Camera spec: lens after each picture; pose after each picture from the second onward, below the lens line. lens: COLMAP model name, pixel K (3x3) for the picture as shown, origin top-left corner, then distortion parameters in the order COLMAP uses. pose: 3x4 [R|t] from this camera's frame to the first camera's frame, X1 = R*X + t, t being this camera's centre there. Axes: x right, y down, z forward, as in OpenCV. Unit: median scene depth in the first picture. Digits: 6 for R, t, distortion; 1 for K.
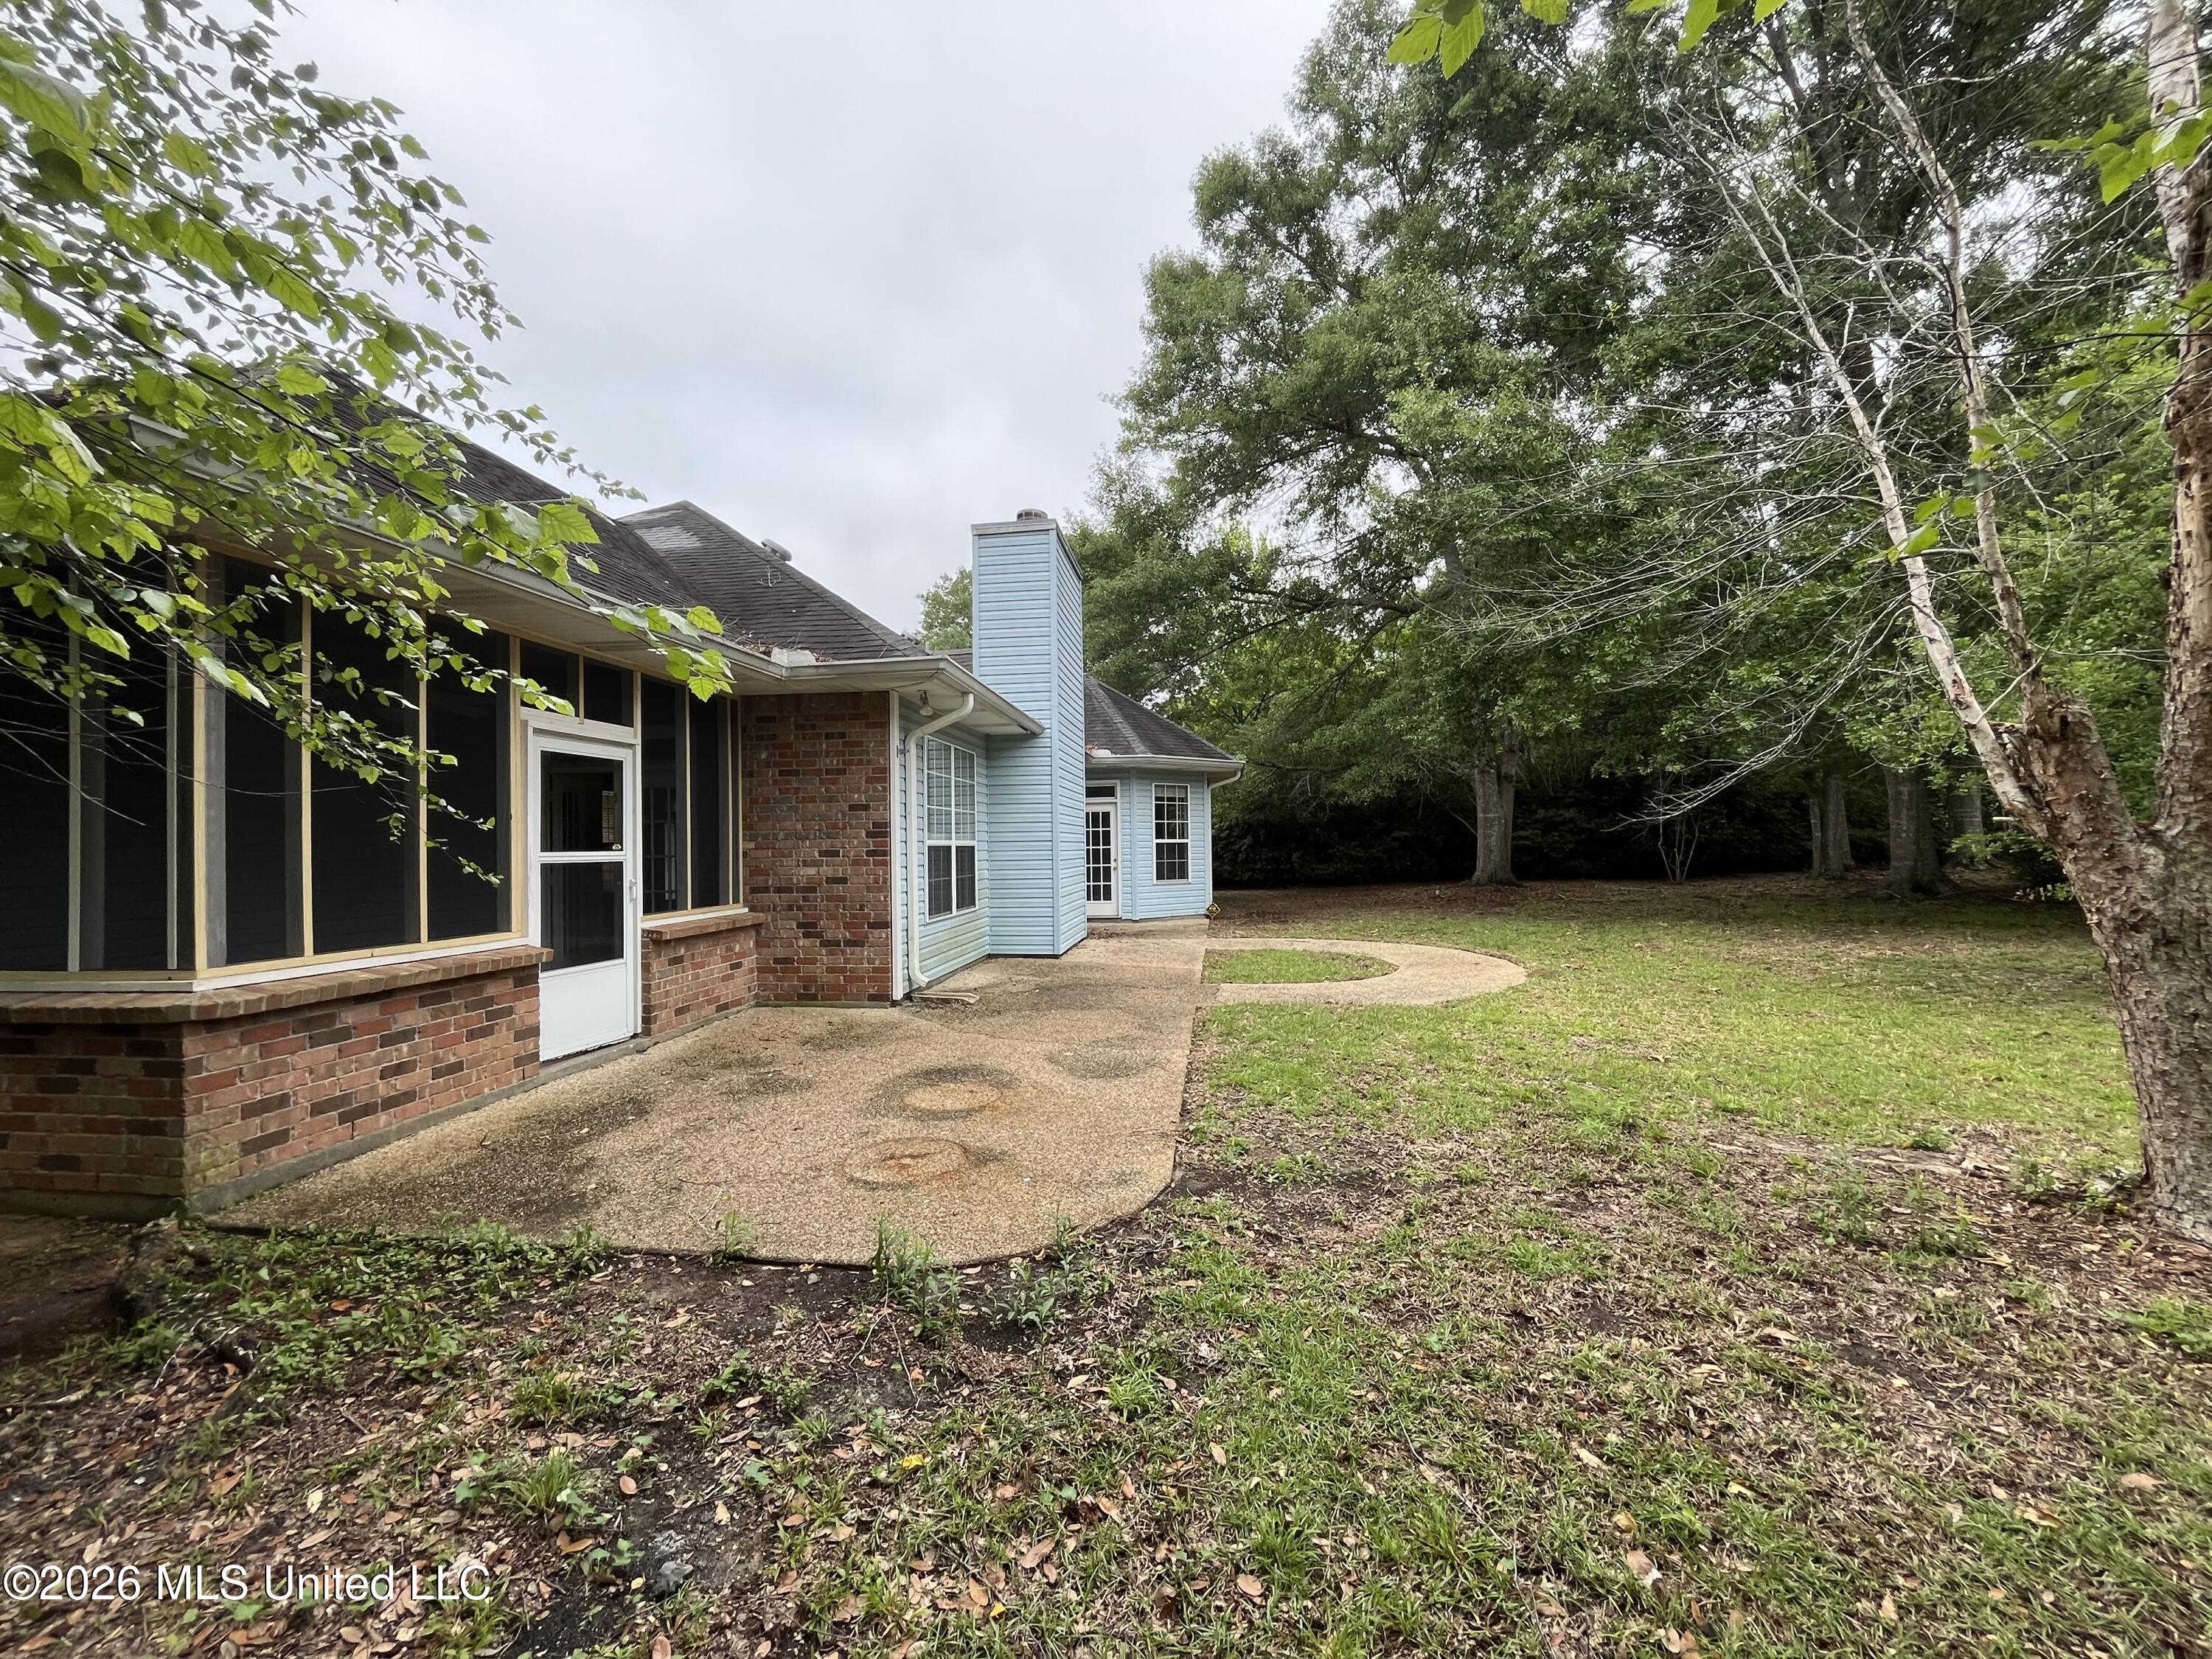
lens RADIAL K [[882.6, 0, 1106.0], [0, 882.6, 829.5], [0, 0, 1]] dist [0.000112, -0.000016]
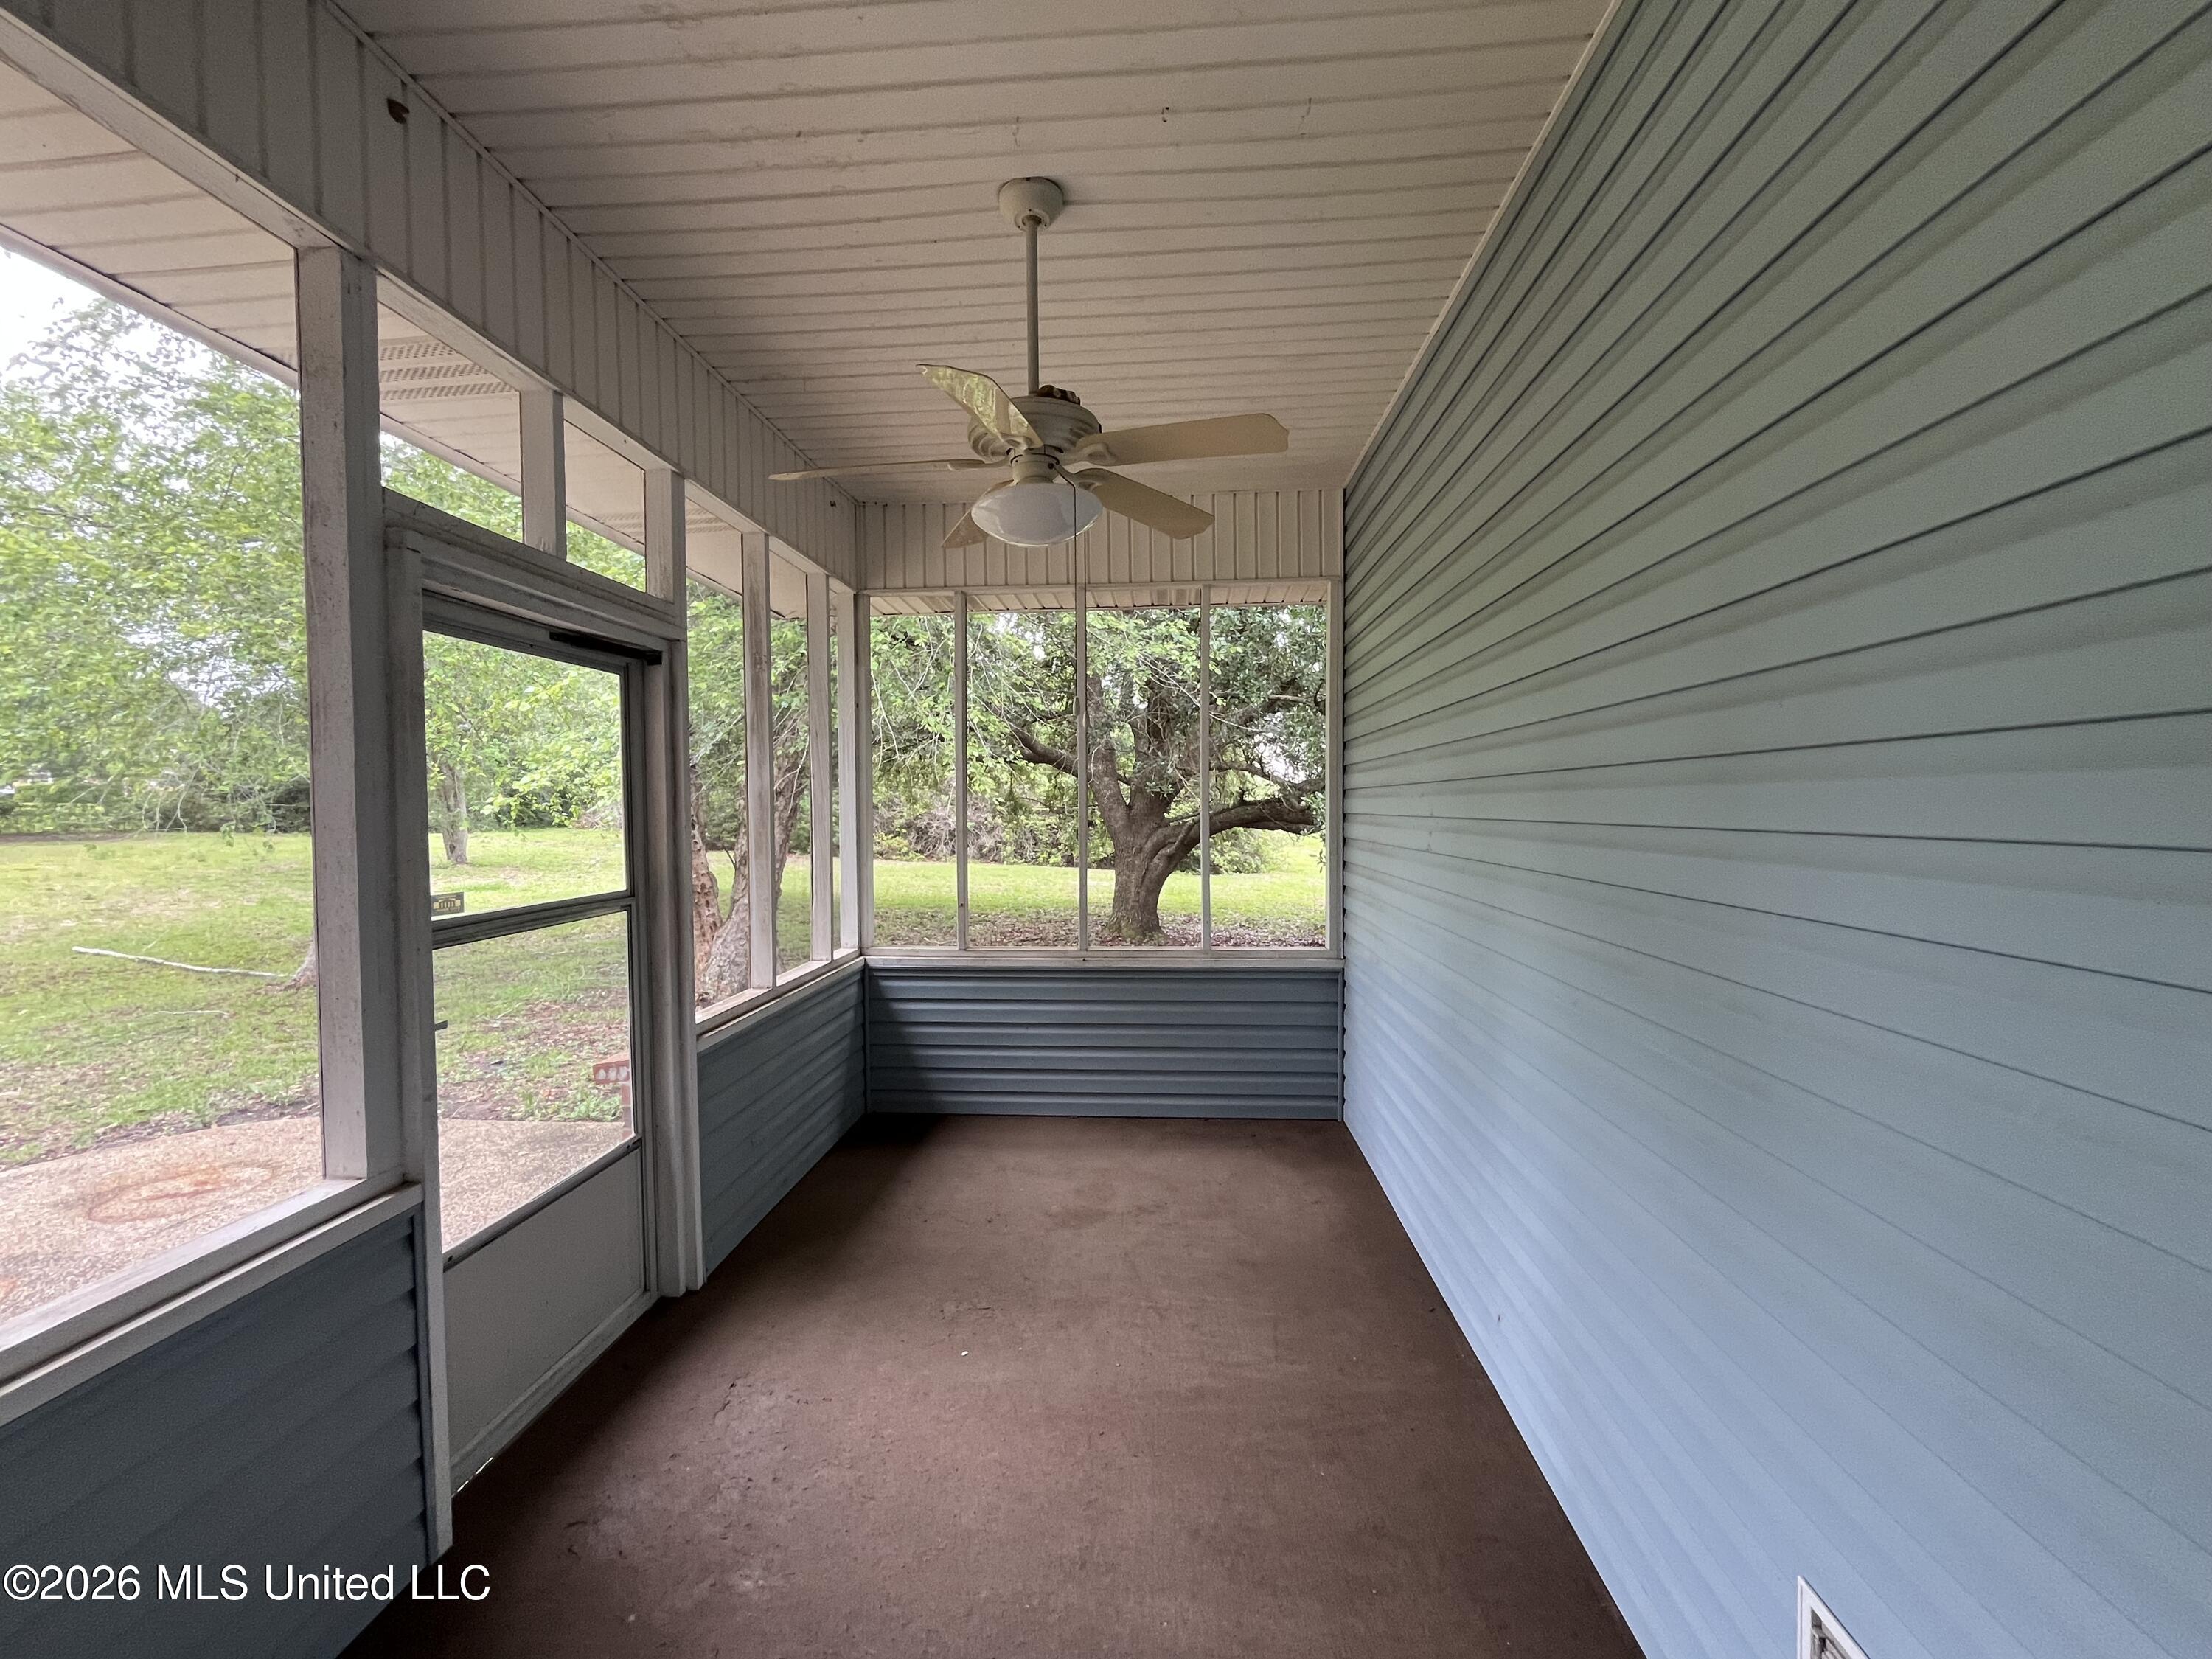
lens RADIAL K [[882.6, 0, 1106.0], [0, 882.6, 829.5], [0, 0, 1]] dist [0.000112, -0.000016]
pose [[-0.997044, 0.024202, -0.072928, -1.159137], [0.023442, 0.999662, 0.011257, -0.007110], [0.073175, 0.009514, -0.997274, 2.019502]]
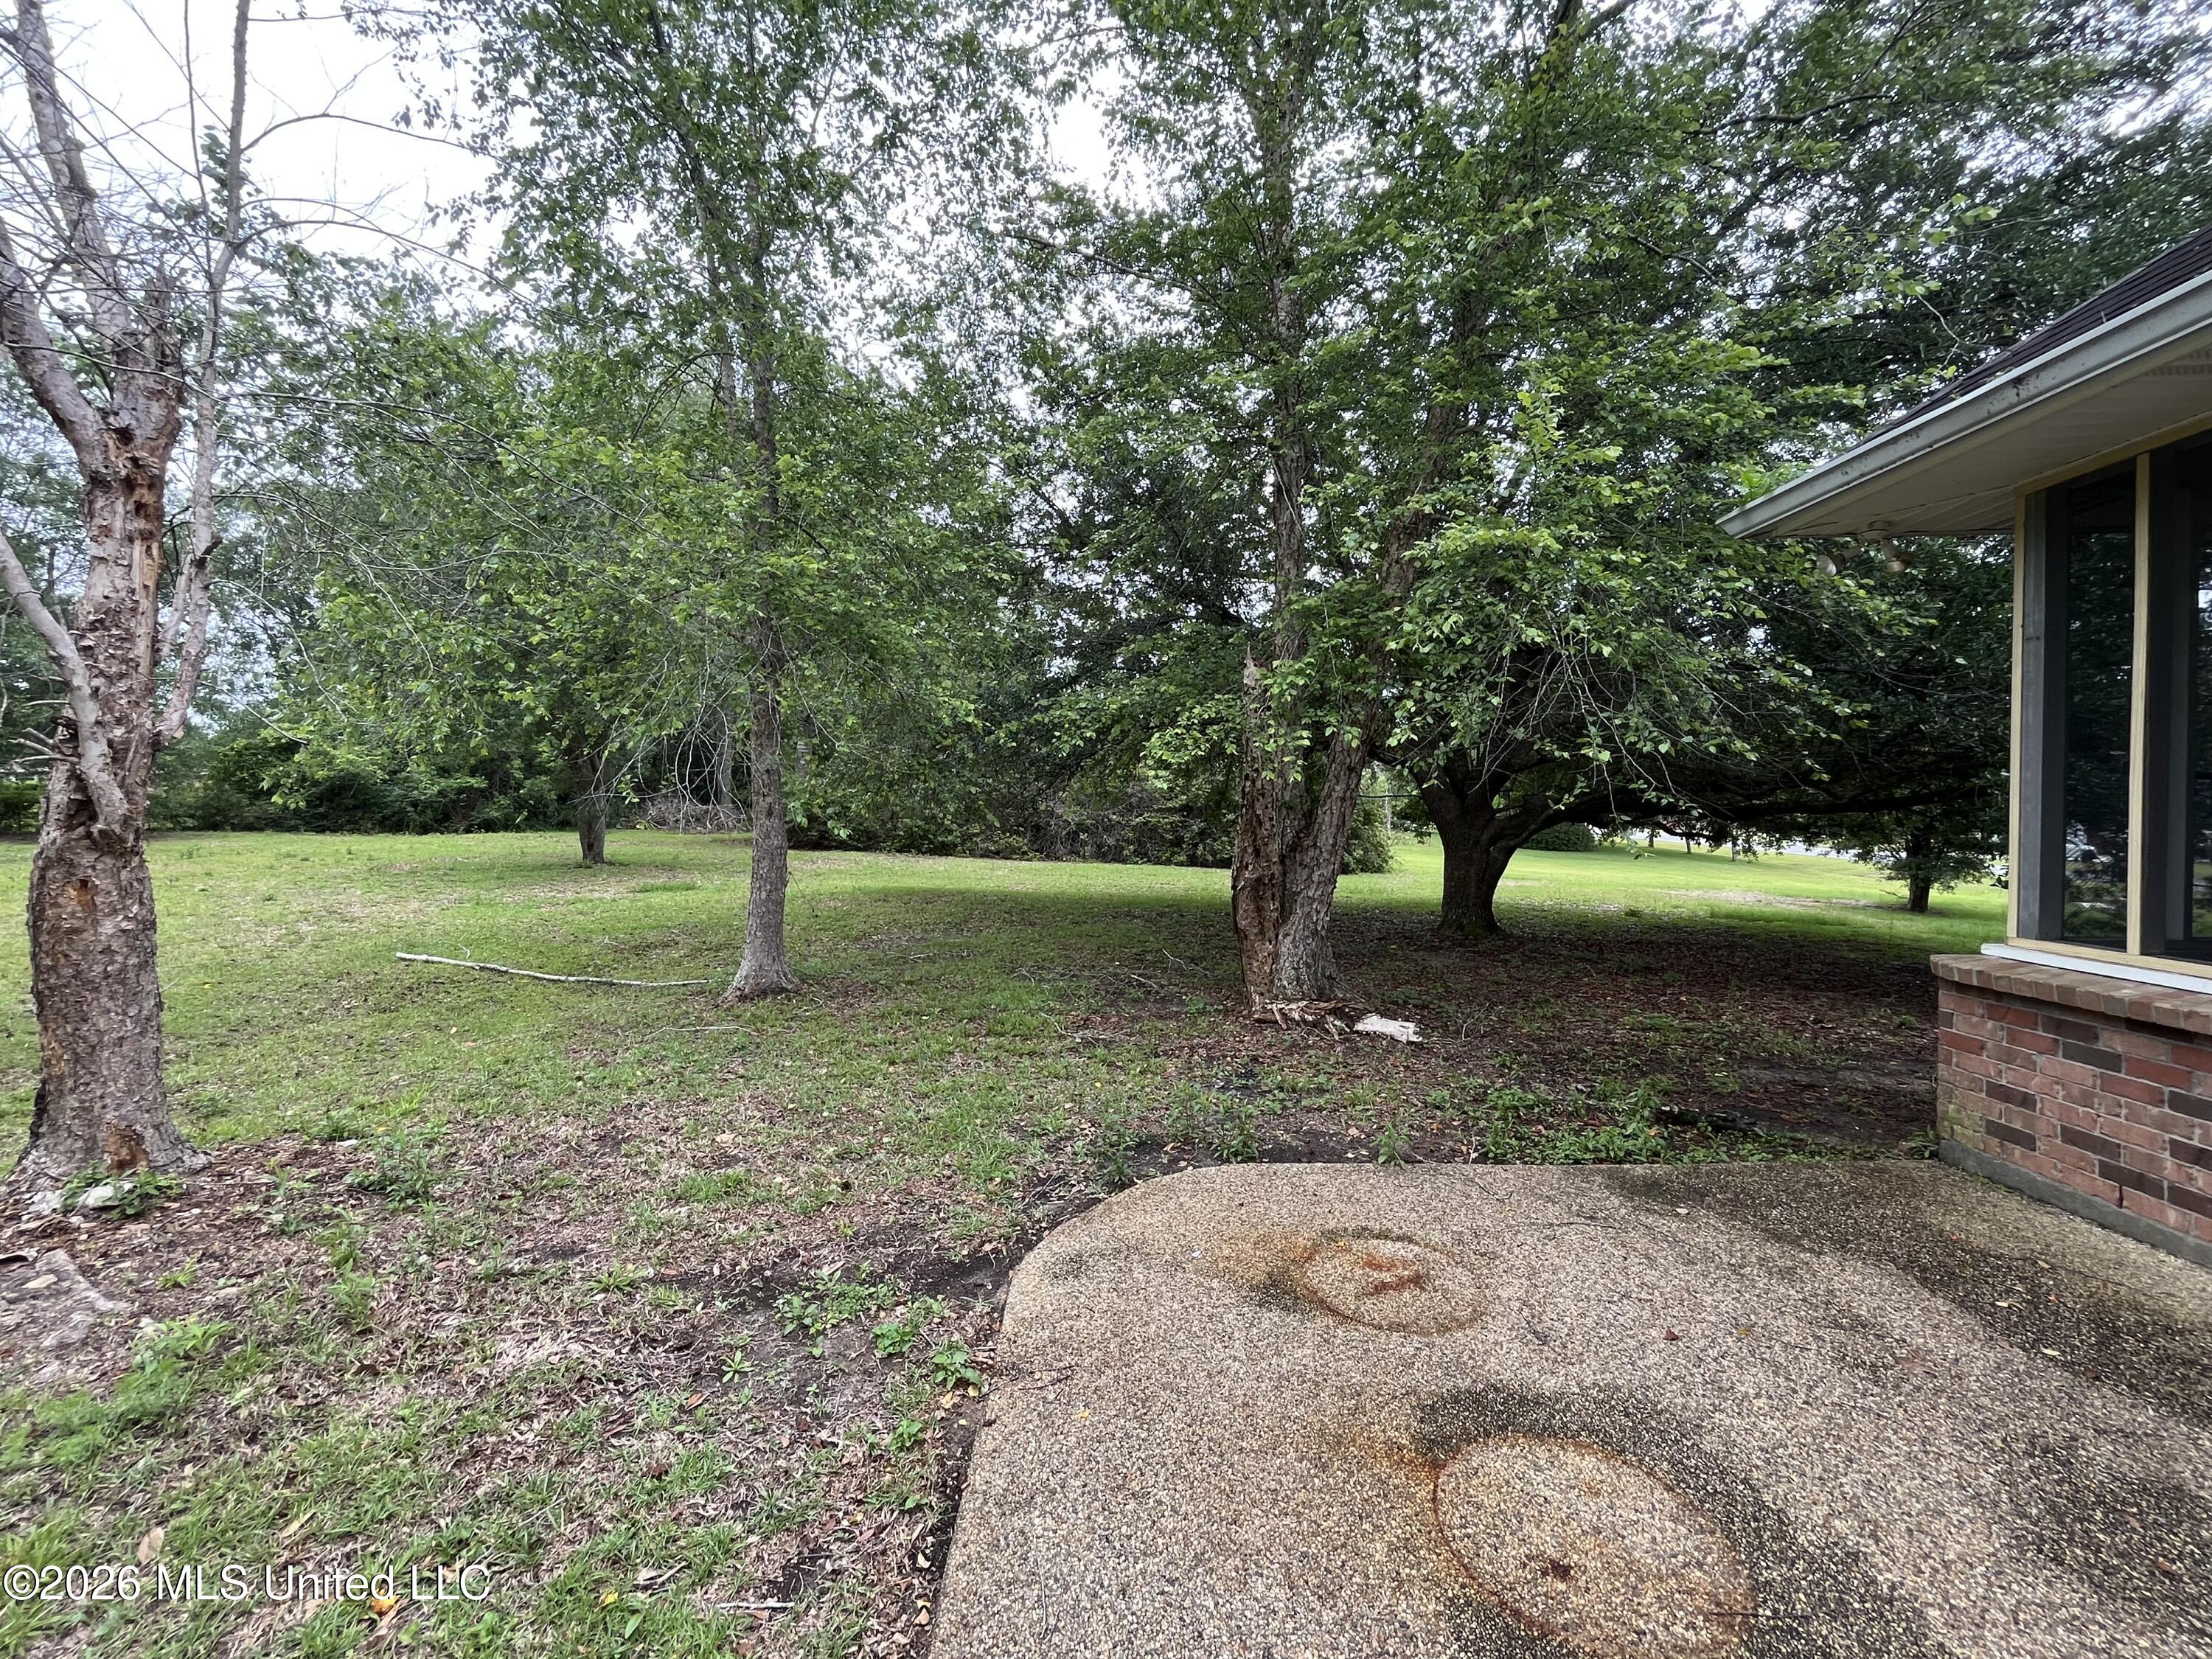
lens RADIAL K [[882.6, 0, 1106.0], [0, 882.6, 829.5], [0, 0, 1]] dist [0.000112, -0.000016]
pose [[-0.994023, 0.024768, -0.106326, 0.061638], [0.024083, 0.999680, 0.007723, 0.007667], [0.106483, 0.005117, -0.994301, 1.661157]]
